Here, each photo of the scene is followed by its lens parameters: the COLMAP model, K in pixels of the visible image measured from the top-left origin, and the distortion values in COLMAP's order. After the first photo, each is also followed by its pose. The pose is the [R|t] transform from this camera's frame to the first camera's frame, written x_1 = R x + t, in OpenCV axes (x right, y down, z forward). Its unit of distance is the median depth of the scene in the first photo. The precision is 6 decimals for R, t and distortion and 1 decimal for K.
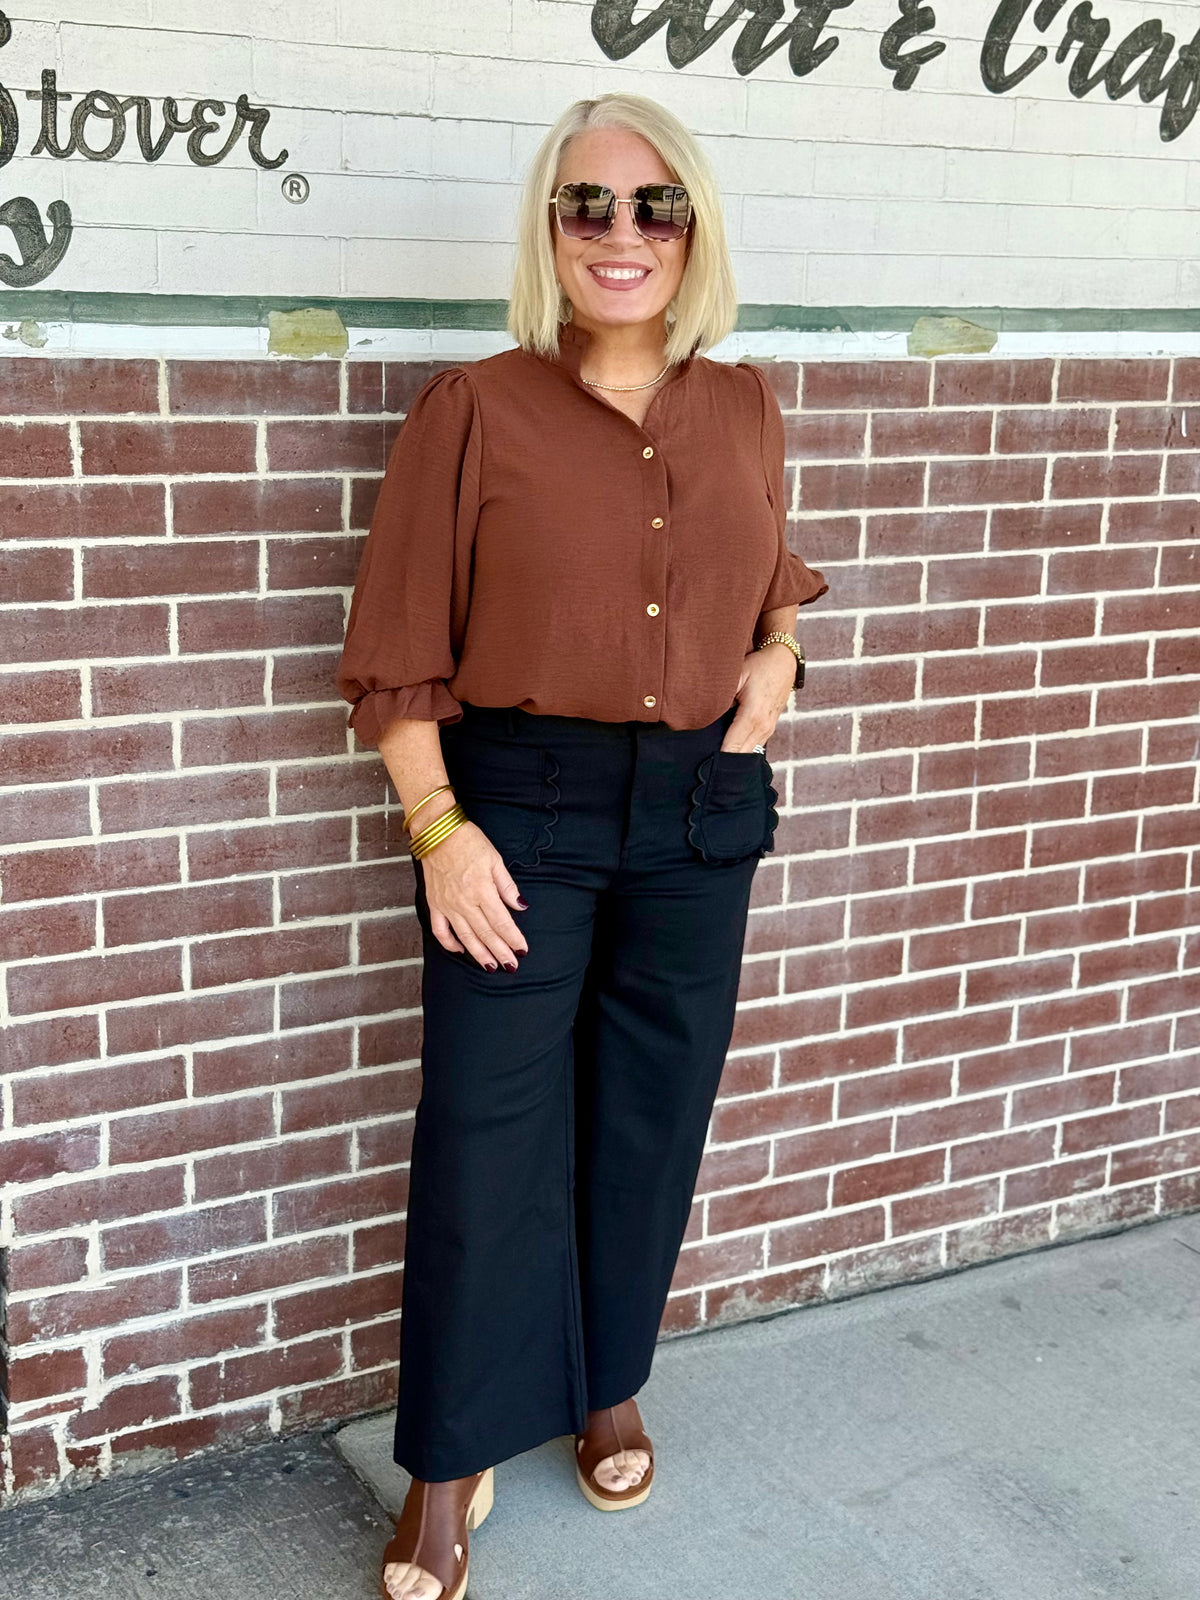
lens RADIAL K [[2239.2, 0, 599.1], [0, 2239.2, 813.3], [0, 0, 1]] dist [0.116345, 0.000000]
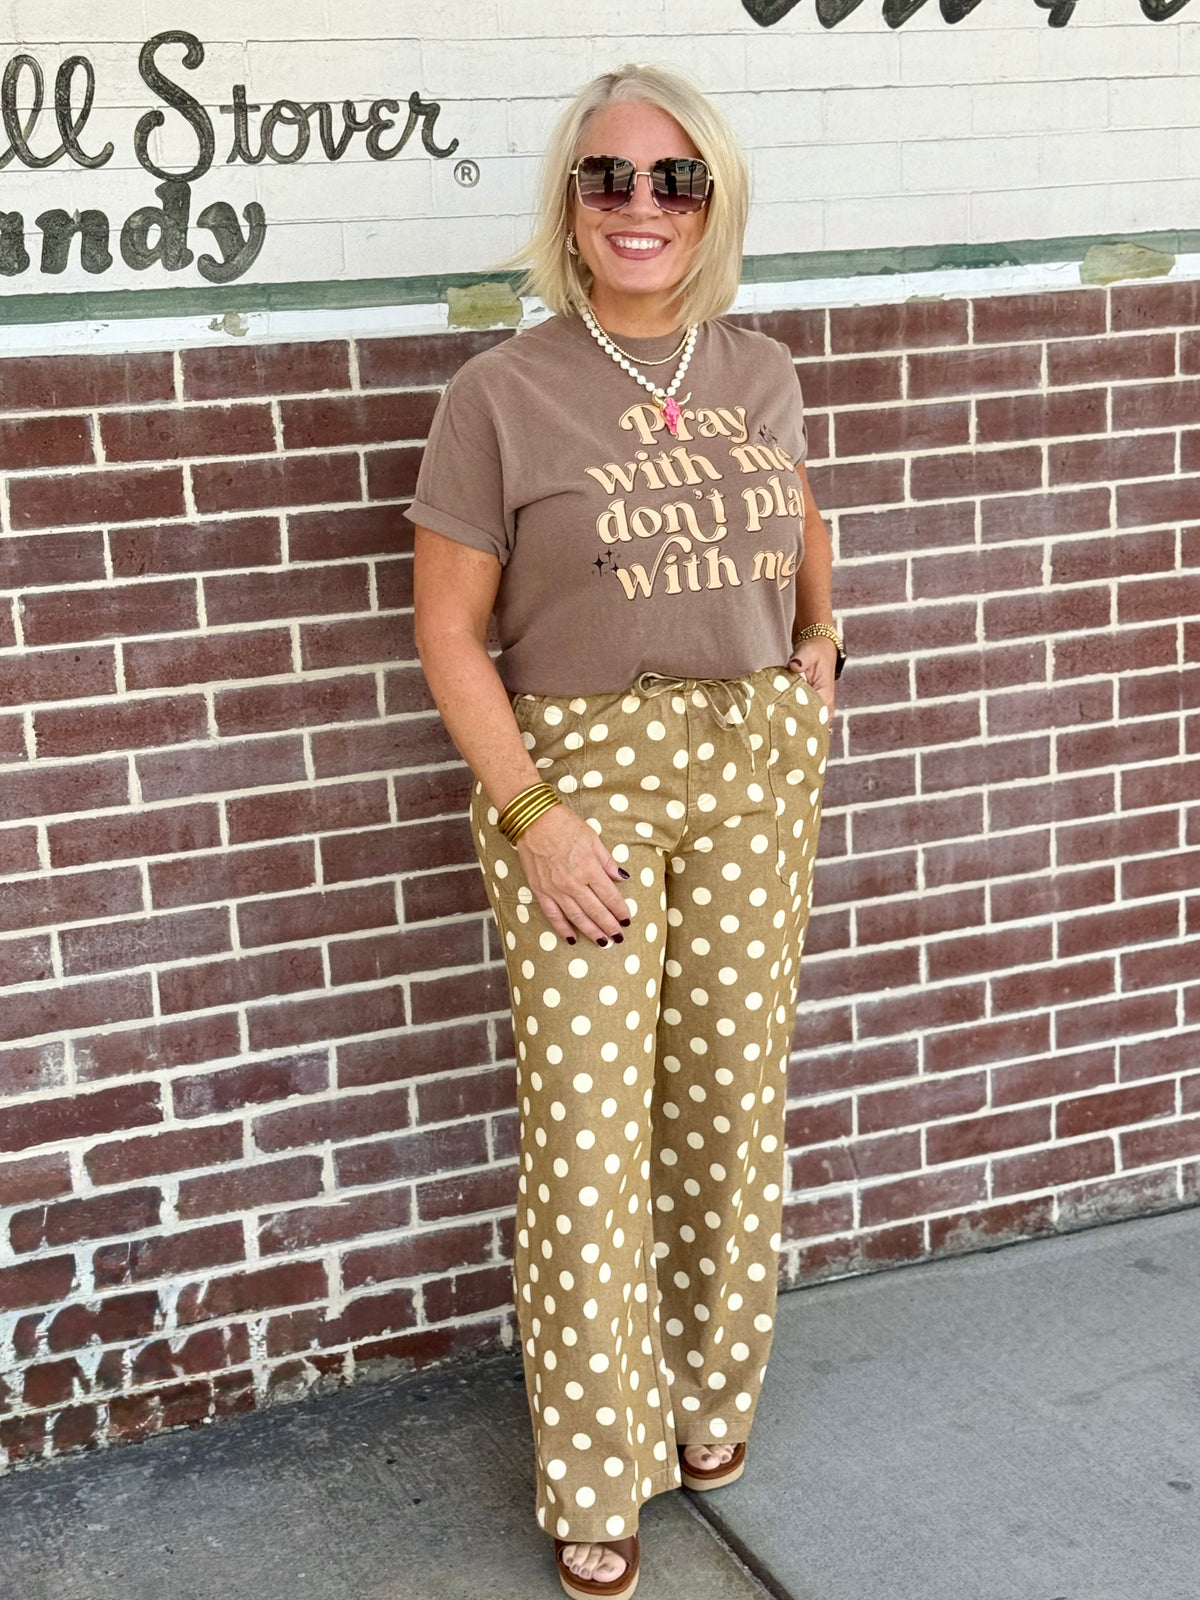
lens RADIAL K [[2566.4, 0, 607.5], [0, 2566.4, 799.6], [0, 0, 1]] dist [0.126550, 0.000000]
pose [[0.990321, -0.044811, -0.131362, 0.073875], [0.042394, 0.998877, -0.021142, 0.047292], [0.132162, 0.015369, 0.991109, -0.191993]]
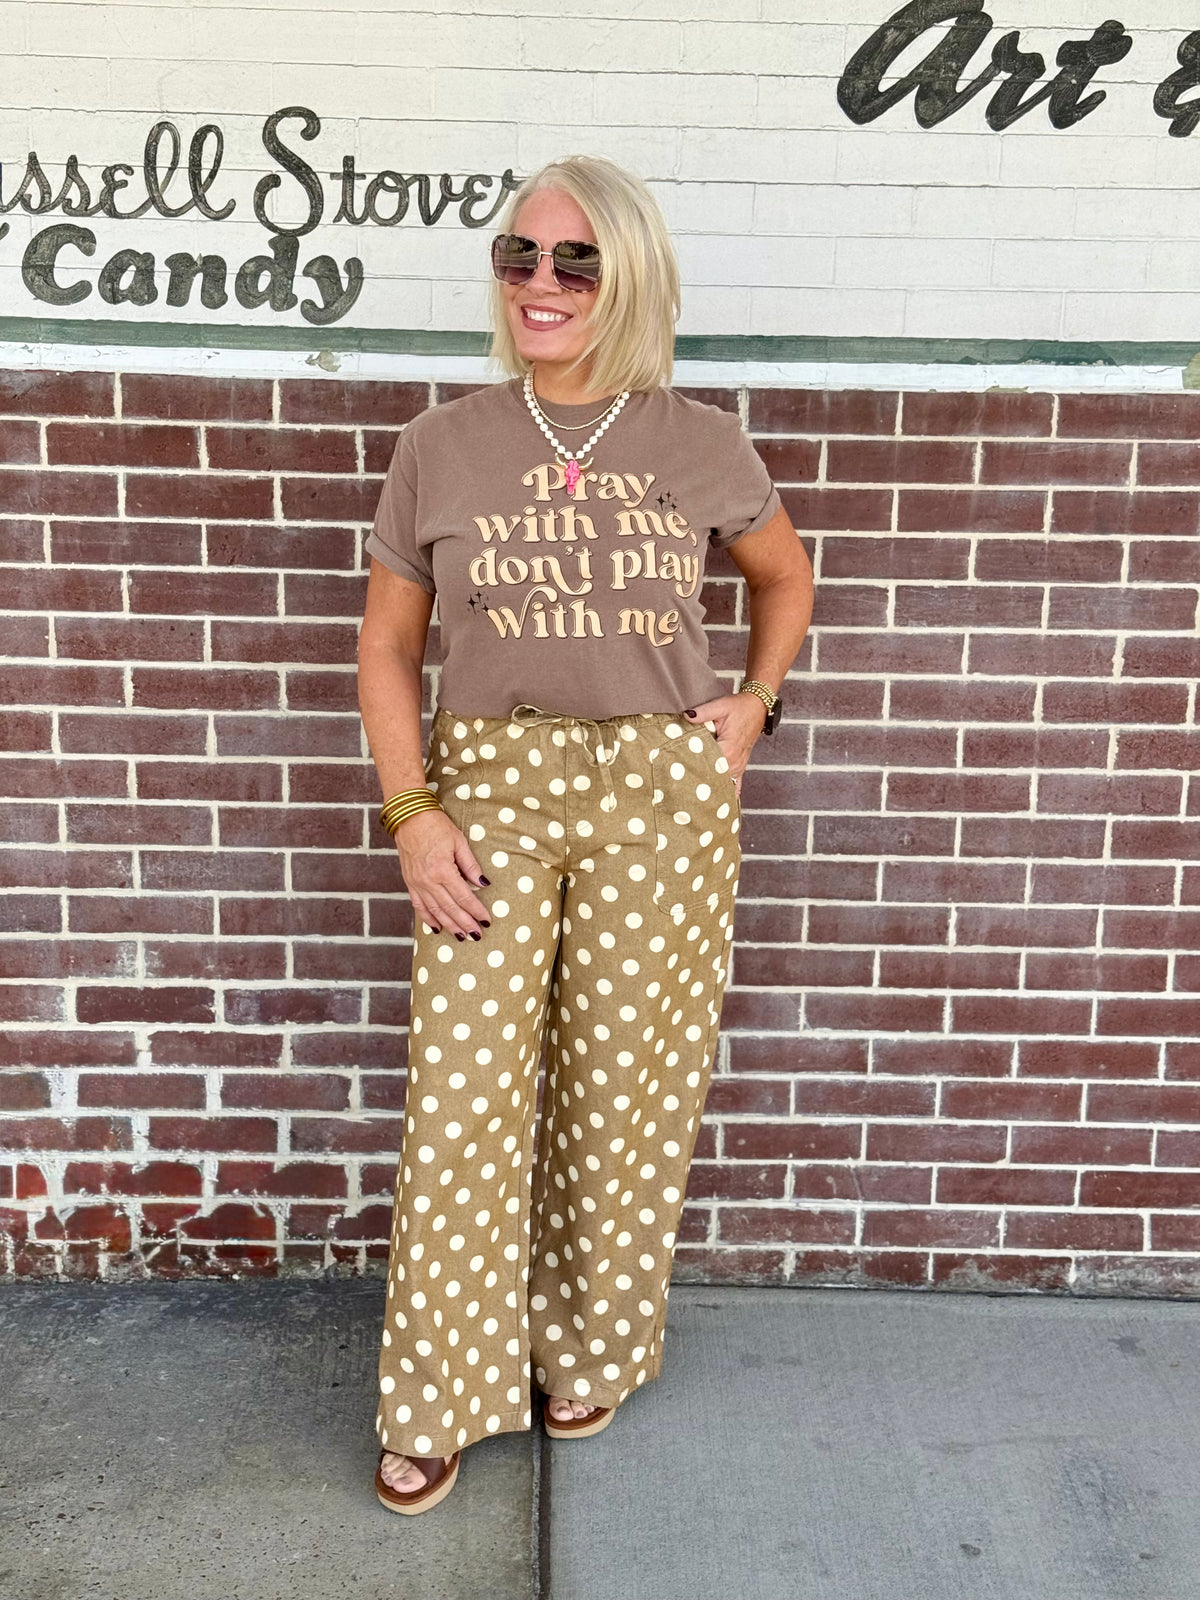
lens RADIAL K [[2239.2, 0, 601.8], [0, 2239.2, 810.8], [0, 0, 1]] dist [0.116345, 0.000000]
pose [[0.871479, 0.107192, -0.478576, 0.455070], [-0.115167, 0.993264, 0.012755, 0.007421], [0.476719, 0.044001, 0.877954, -0.034901]]
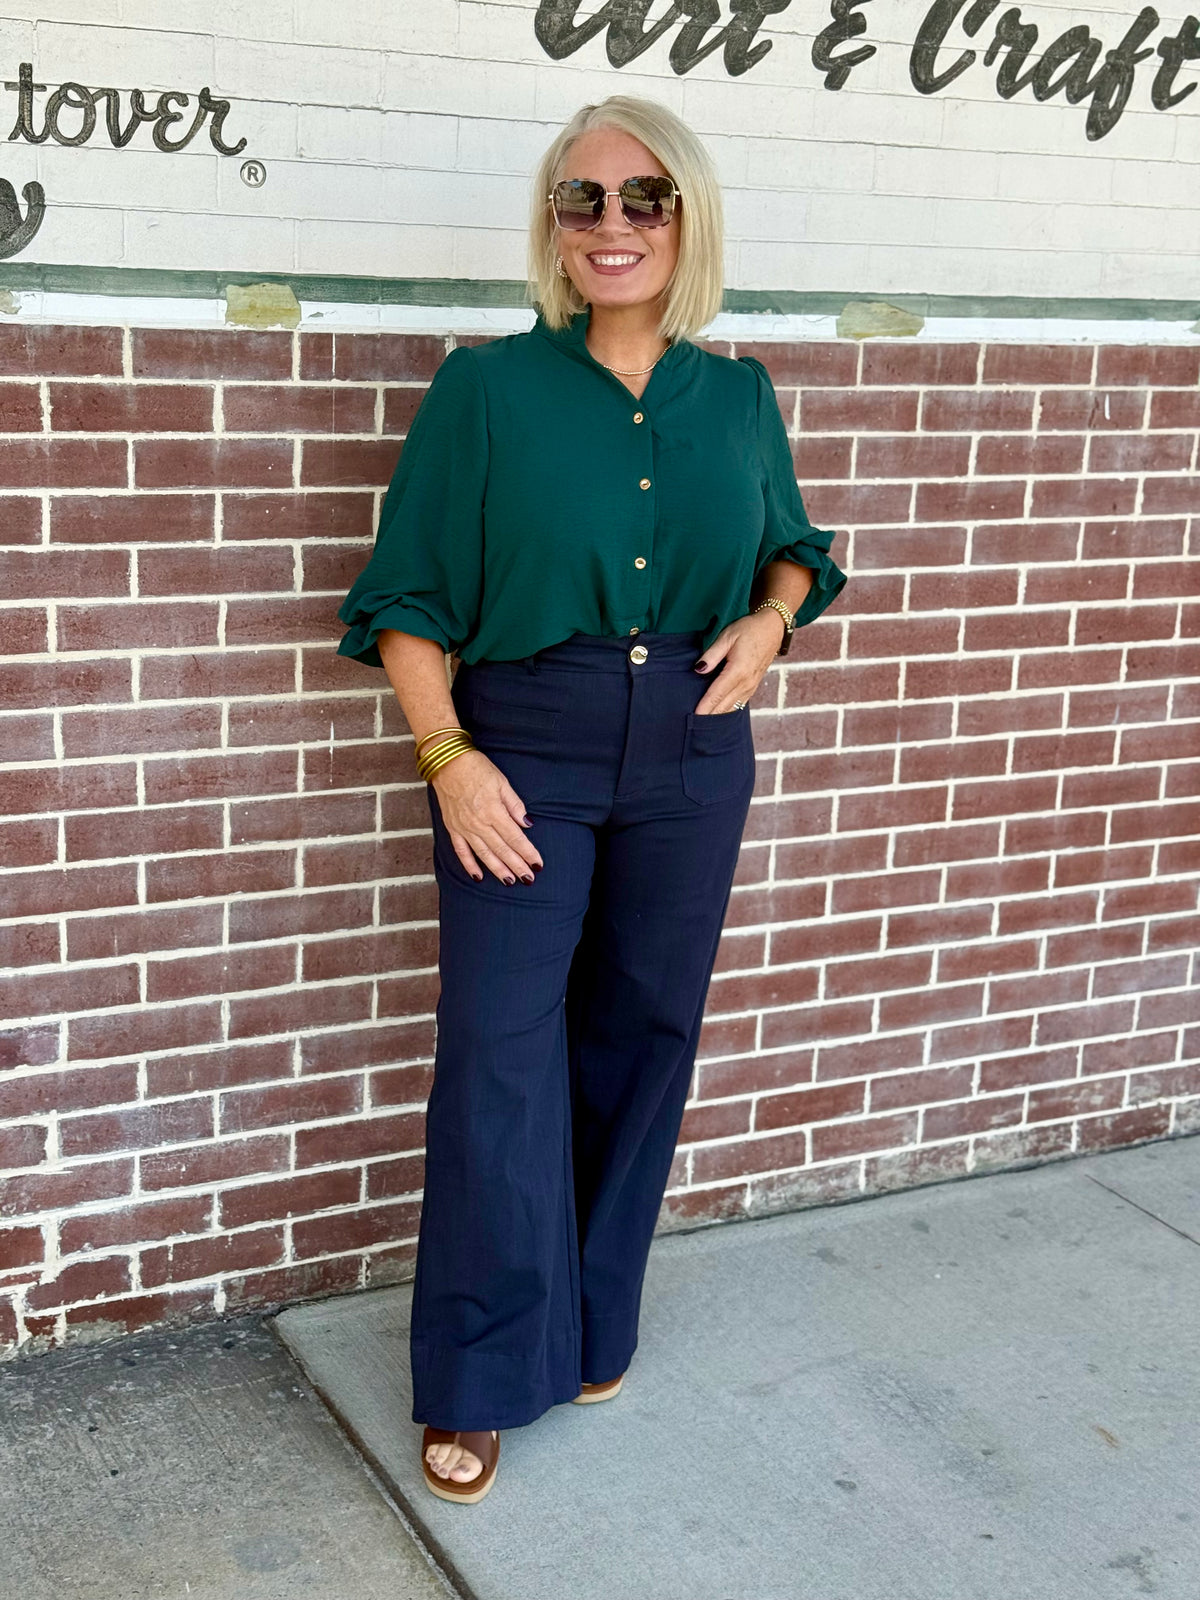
lens RADIAL K [[2239.2, 0, 592.4], [0, 2239.2, 798.9], [0, 0, 1]] dist [0.116345, 0.000000]
pose [[0.998961, 0.027972, -0.035974, 0.070412], [-0.027699, 0.999584, 0.008065, 0.011971], [0.036184, -0.007060, 0.999320, -0.083147]]
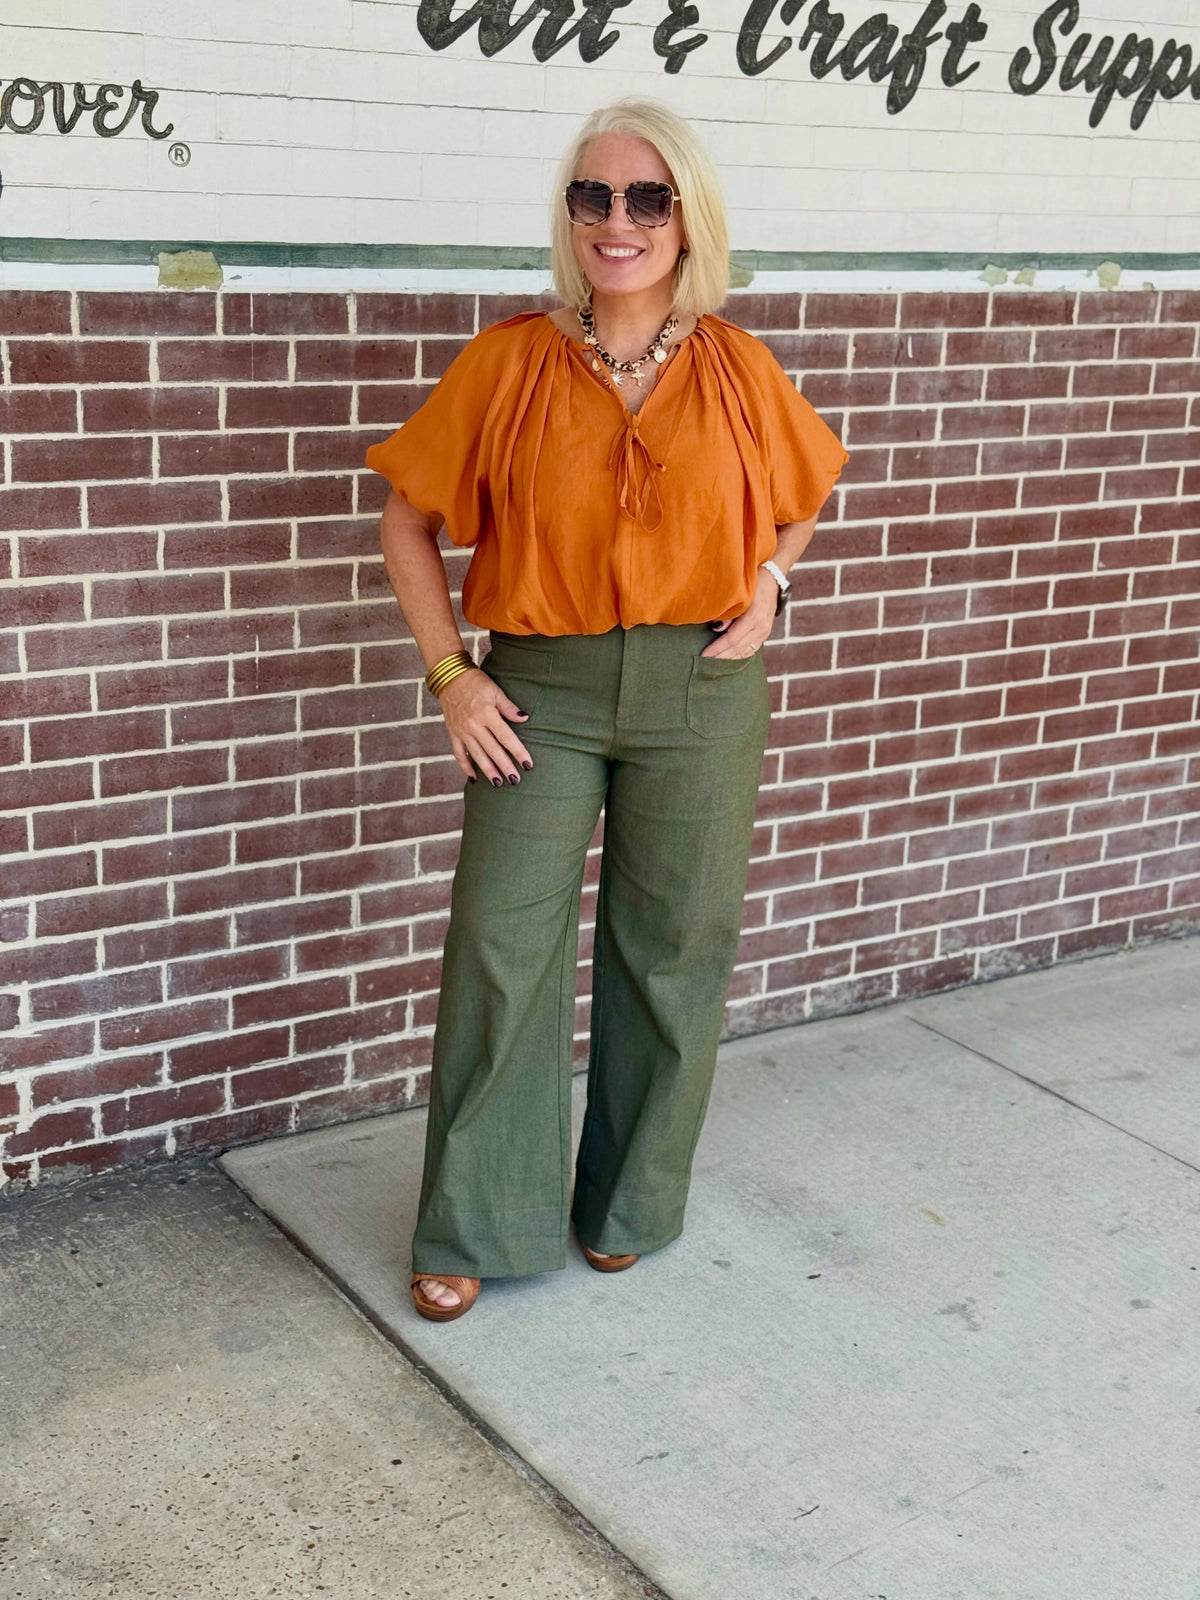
lens RADIAL K [[2239.2, 0, 589.3], [0, 2239.2, 792.6], [0, 0, 1]] dist [0.116345, 0.000000]
pose [[0.998430, -0.002935, 0.055933, 0.019092], [0.000889, 0.999331, 0.036555, 0.028439], [-0.056003, -0.036448, 0.997765, -0.252013]]
